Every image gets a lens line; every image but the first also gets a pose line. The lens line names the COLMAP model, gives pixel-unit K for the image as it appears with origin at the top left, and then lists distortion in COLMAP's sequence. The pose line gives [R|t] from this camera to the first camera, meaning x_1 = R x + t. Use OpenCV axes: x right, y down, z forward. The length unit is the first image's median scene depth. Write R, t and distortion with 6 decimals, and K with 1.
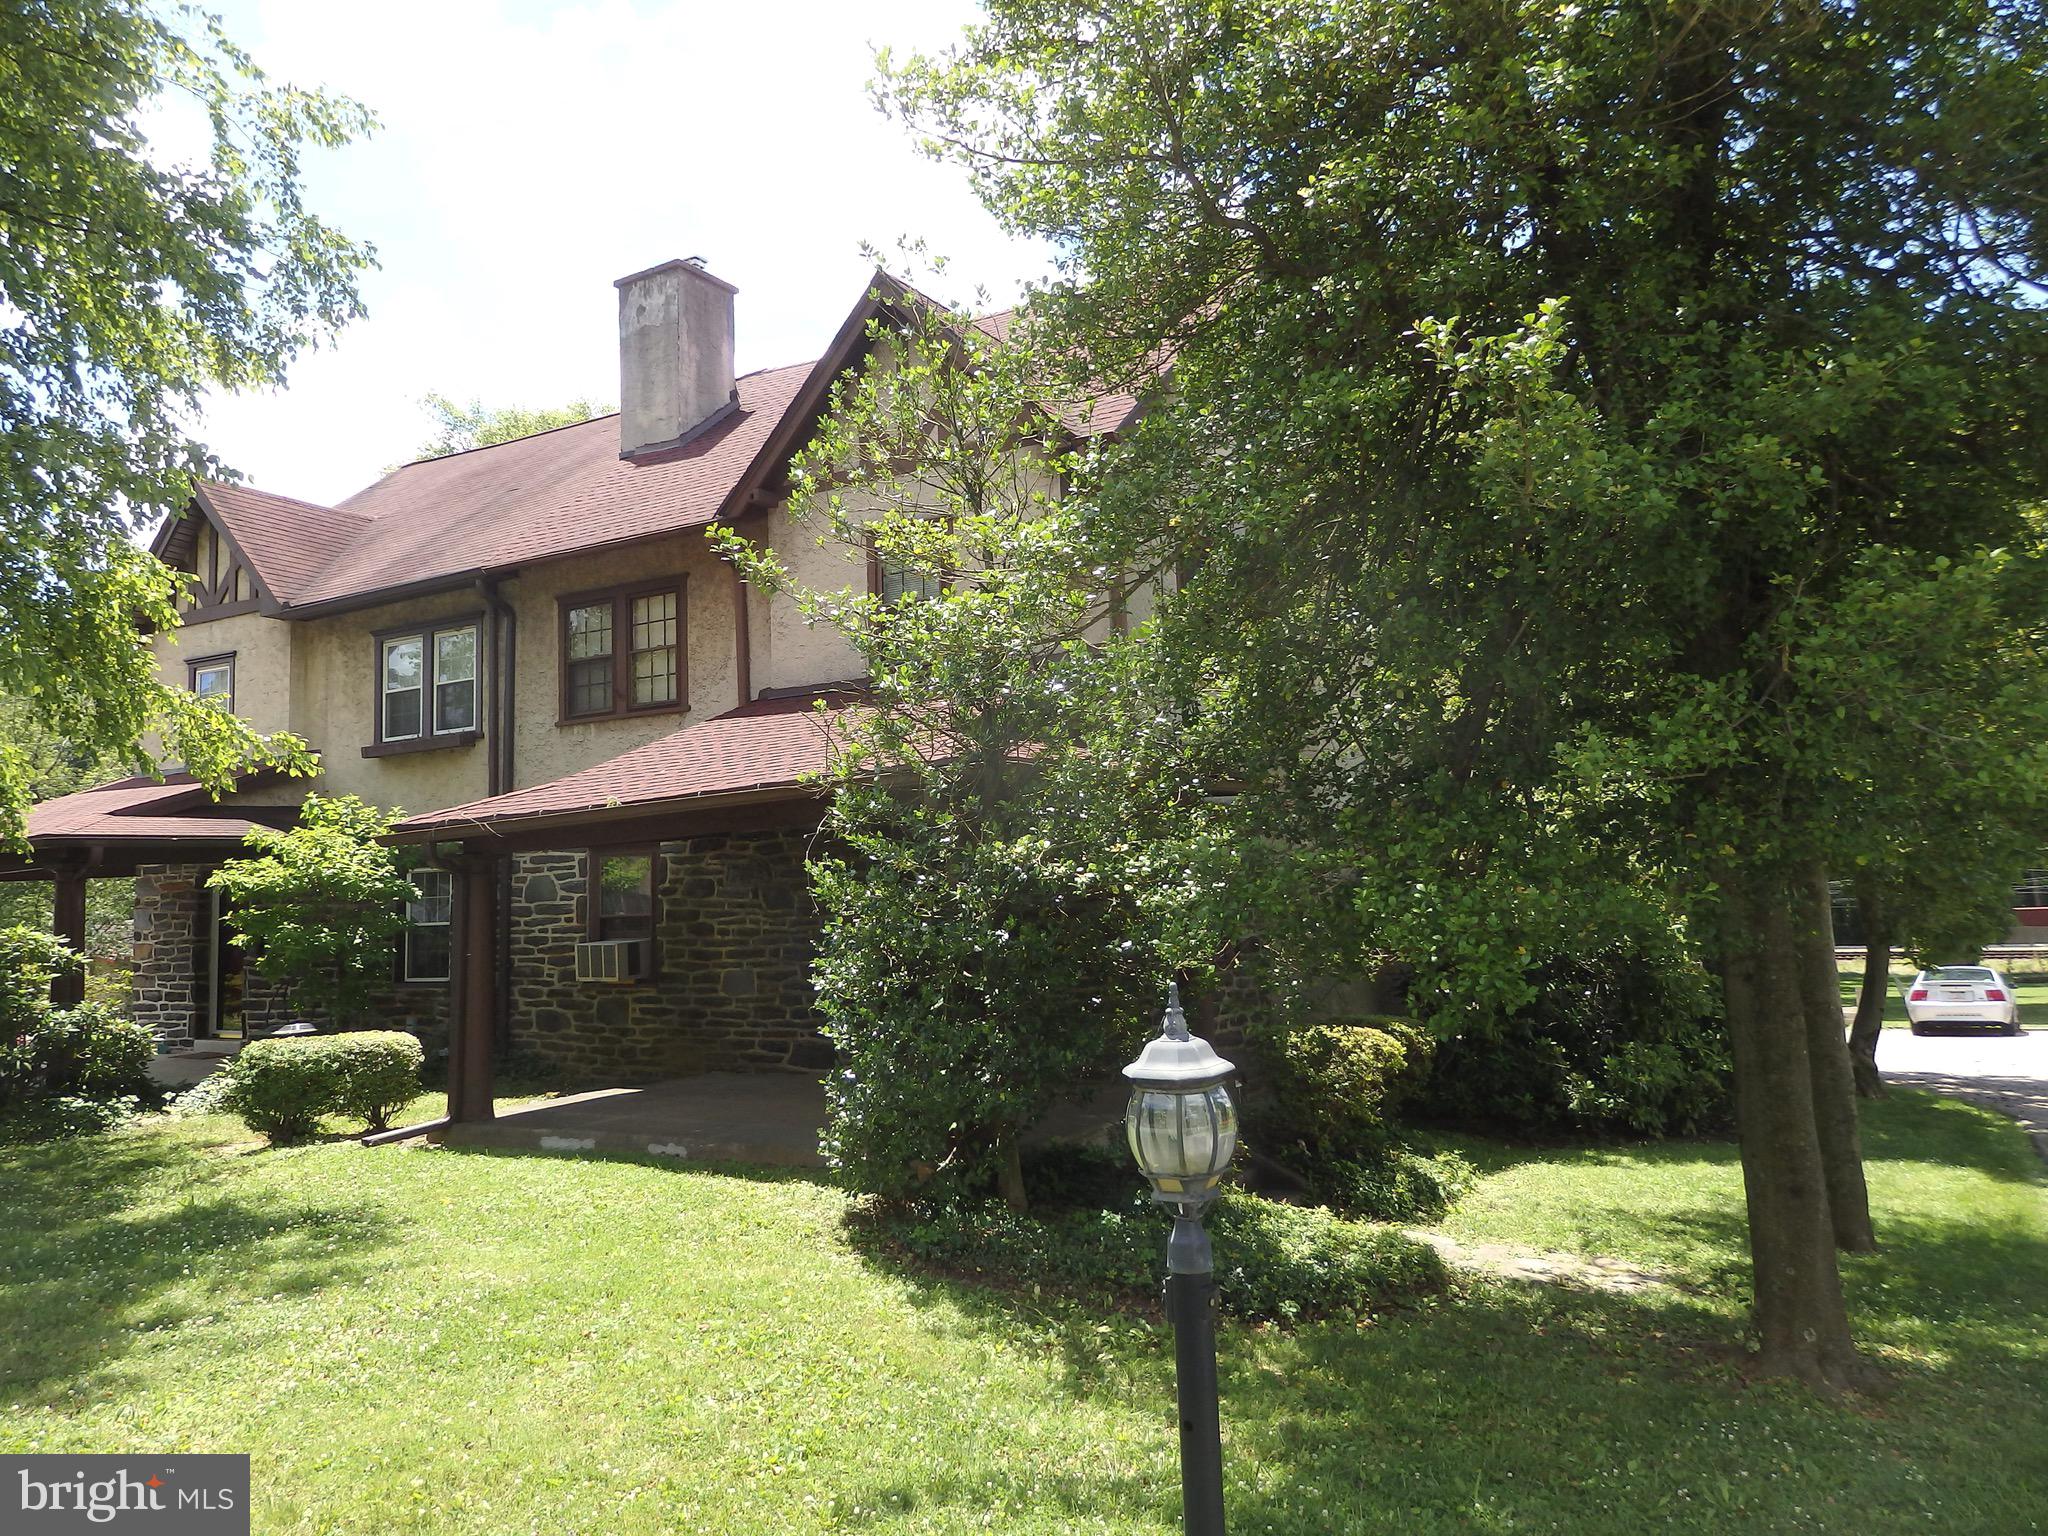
lens RADIAL K [[1523.4, 0, 1024.5], [0, 1523.4, 770.2], [0, 0, 1]] dist [0.000010, 0.004426]
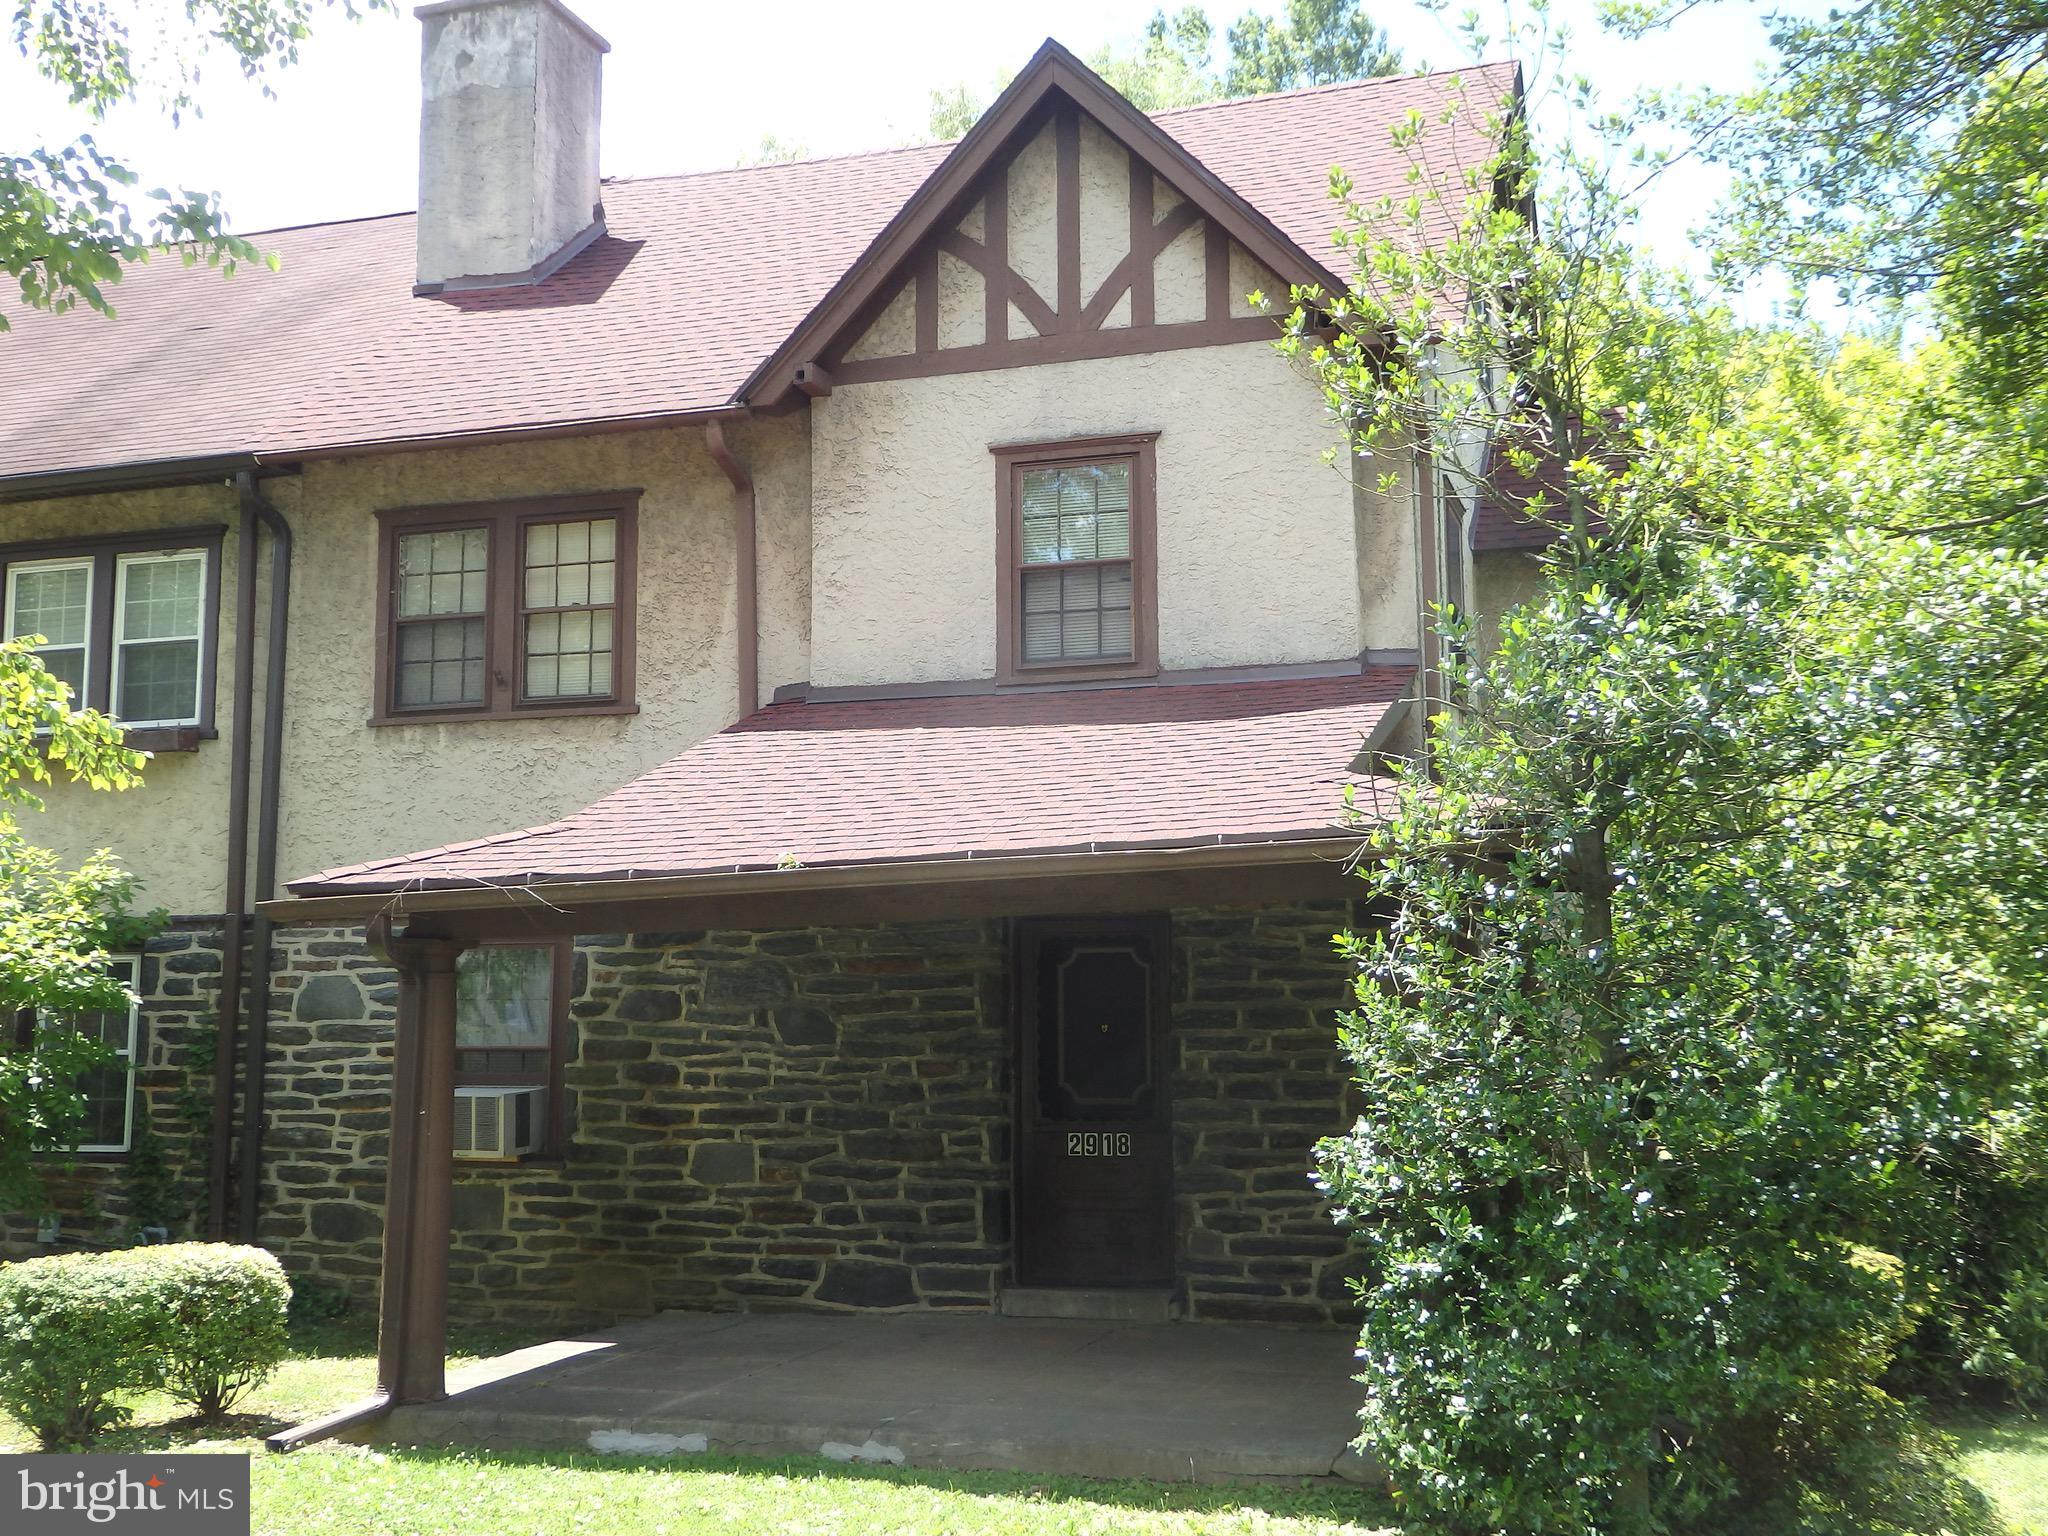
lens RADIAL K [[2246.4, 0, 1024.7], [0, 2246.4, 764.6], [0, 0, 1]] dist [0.016072, 0.000000]
pose [[0.974090, 0.053611, 0.219714, -0.255434], [-0.046077, 0.998166, -0.039274, 0.009251], [-0.221417, 0.028132, 0.974773, 0.084084]]
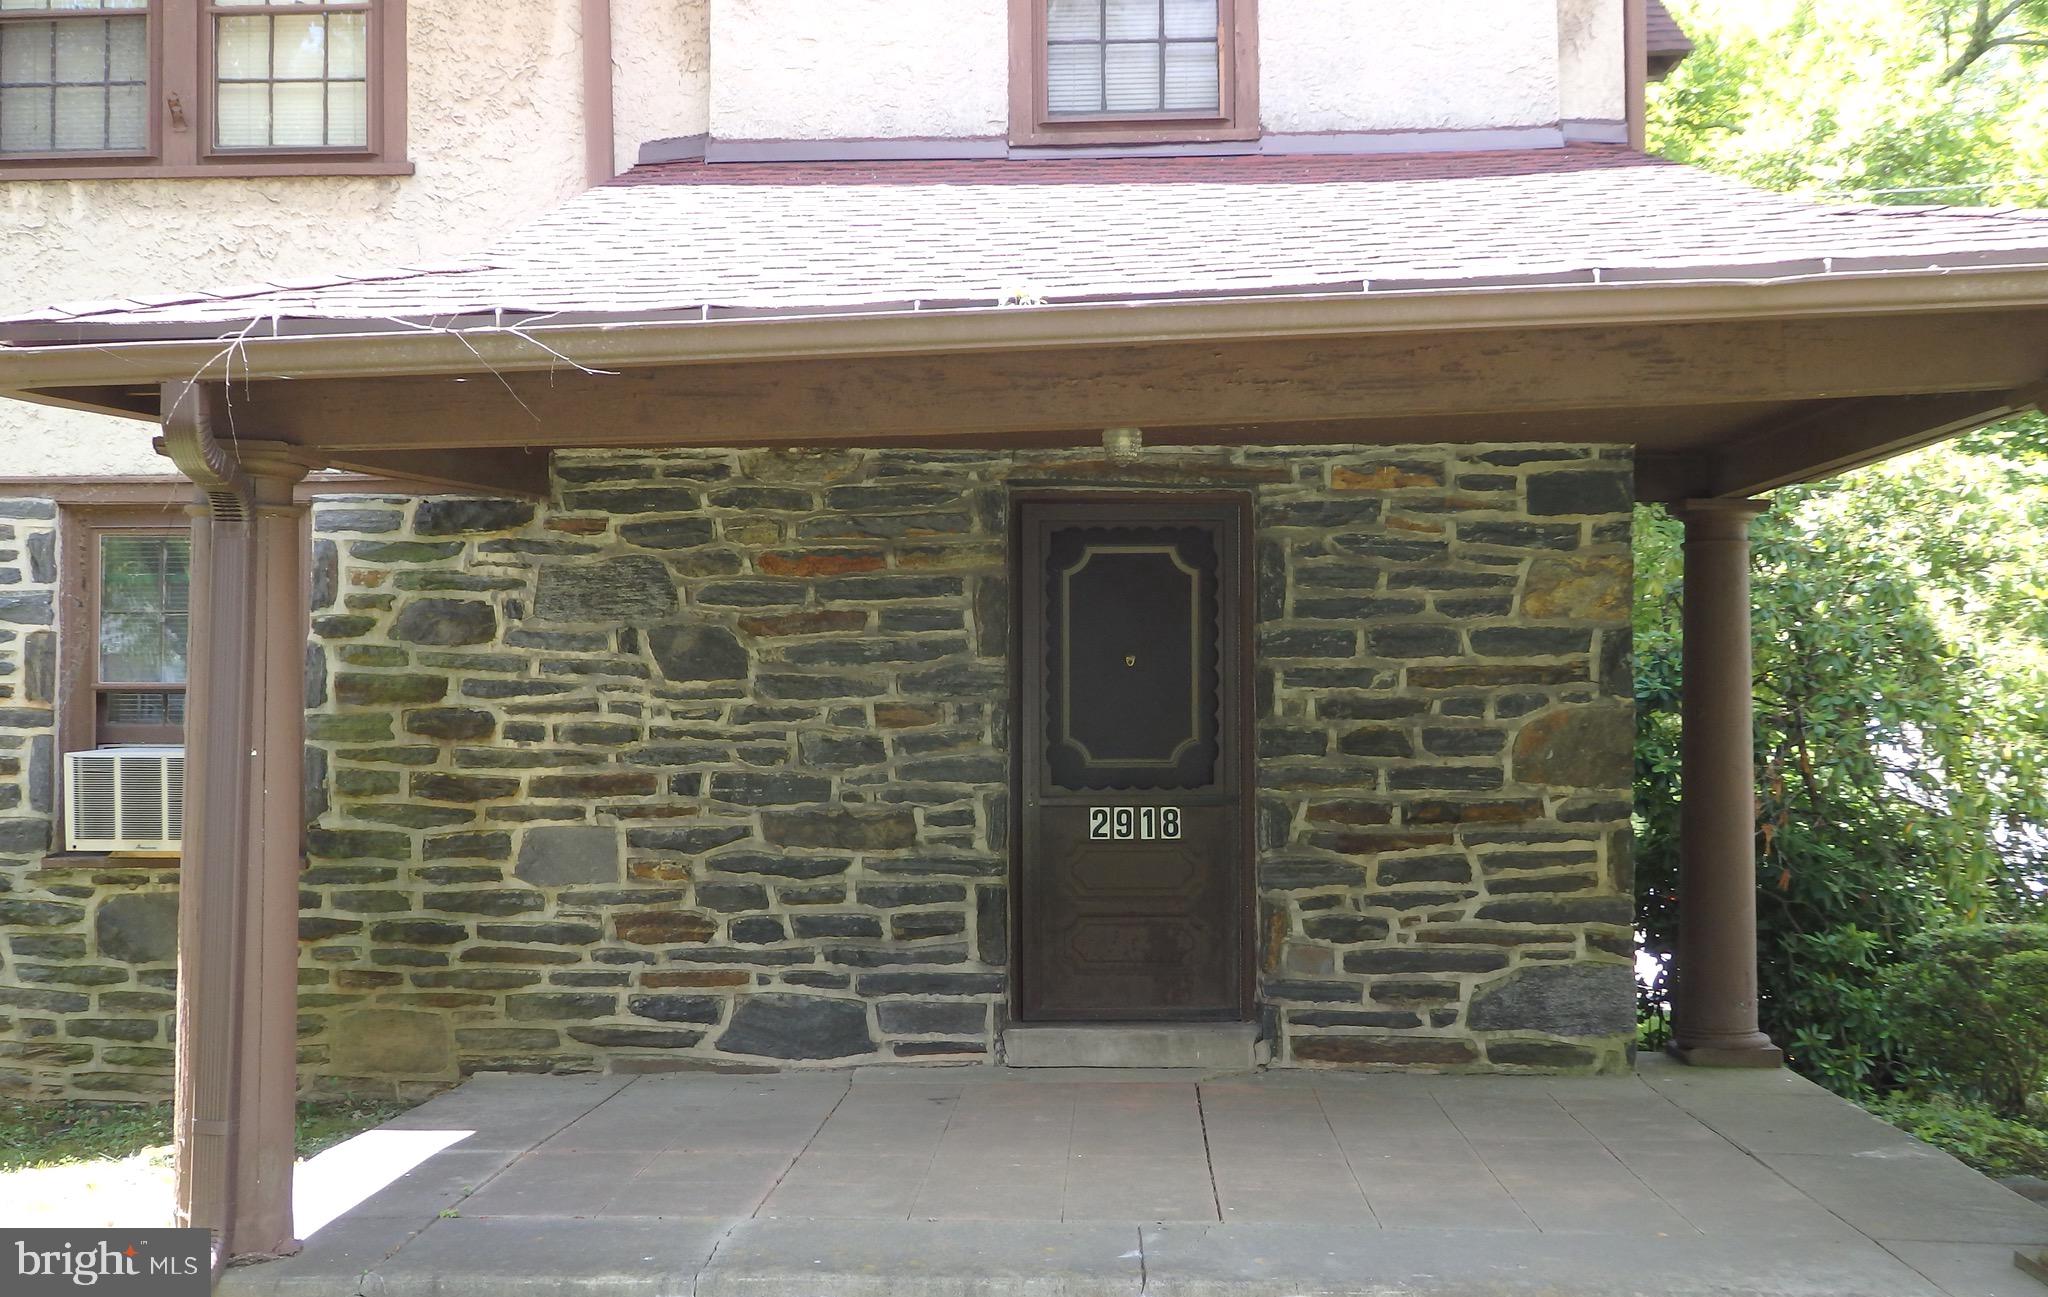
lens RADIAL K [[2206.7, 0, 954.4], [0, 2206.7, 749.7], [0, 0, 1]] dist [0.003635, 0.000000]
pose [[0.886683, 0.031059, 0.461334, -0.341692], [-0.066187, 0.995992, 0.060157, 0.063410], [-0.457617, -0.083875, 0.885185, 0.397823]]
